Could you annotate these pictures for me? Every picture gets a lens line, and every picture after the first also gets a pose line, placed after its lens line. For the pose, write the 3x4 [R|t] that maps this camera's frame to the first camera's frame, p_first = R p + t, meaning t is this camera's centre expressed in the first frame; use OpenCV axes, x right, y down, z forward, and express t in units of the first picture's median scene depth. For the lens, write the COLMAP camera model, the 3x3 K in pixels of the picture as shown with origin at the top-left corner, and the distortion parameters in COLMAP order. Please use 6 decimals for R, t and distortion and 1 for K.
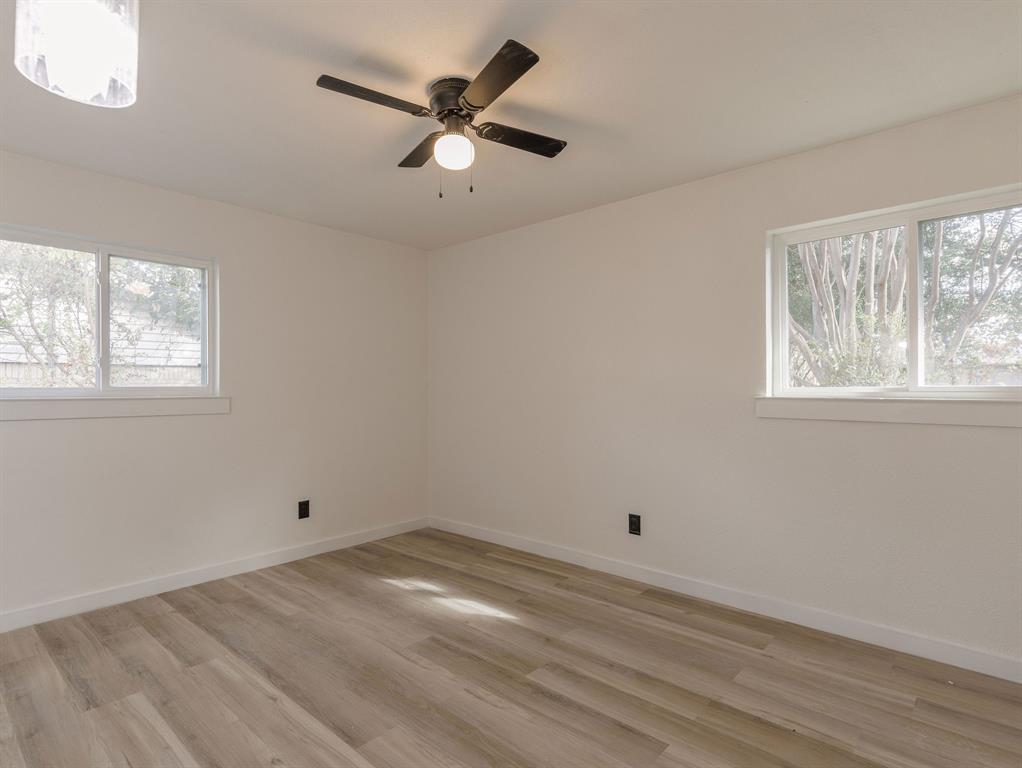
lens RADIAL K [[514.9, 0, 526.0], [0, 514.9, 387.3], [0, 0, 1]] dist [0.010157, -0.000833]
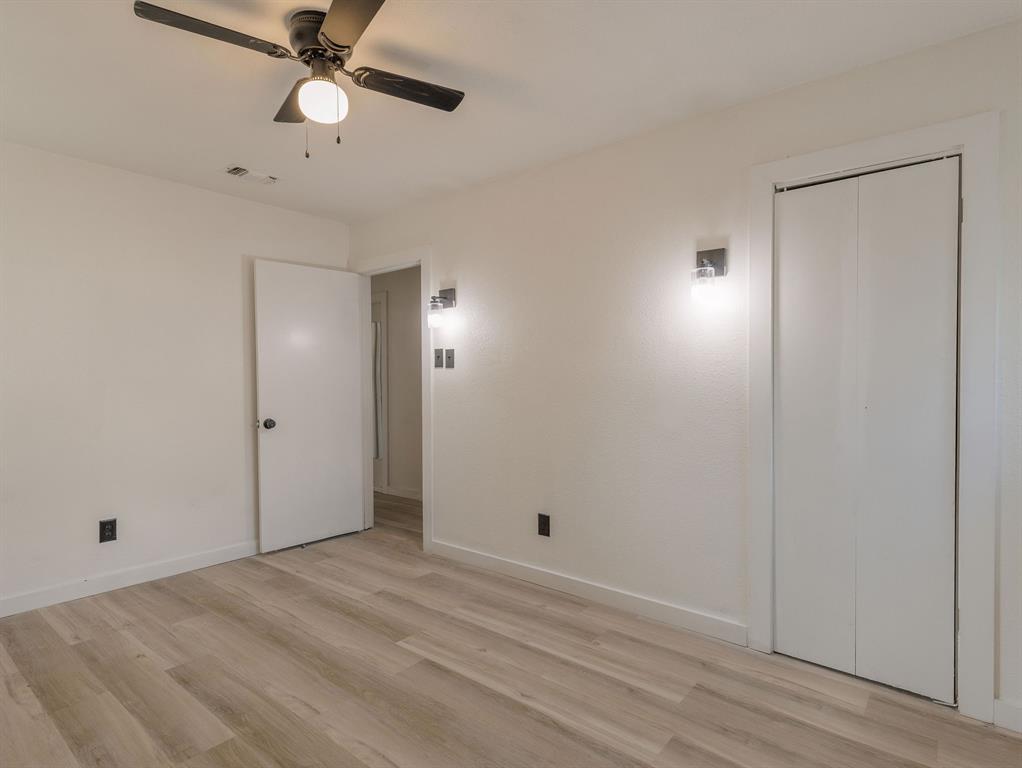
lens RADIAL K [[514.9, 0, 526.0], [0, 514.9, 387.3], [0, 0, 1]] dist [0.010157, -0.000833]
pose [[-0.998663, 0.006119, -0.051323, -0.447783], [0.005365, 0.999876, 0.014816, 0.013168], [0.051407, 0.014521, -0.998572, 1.975596]]
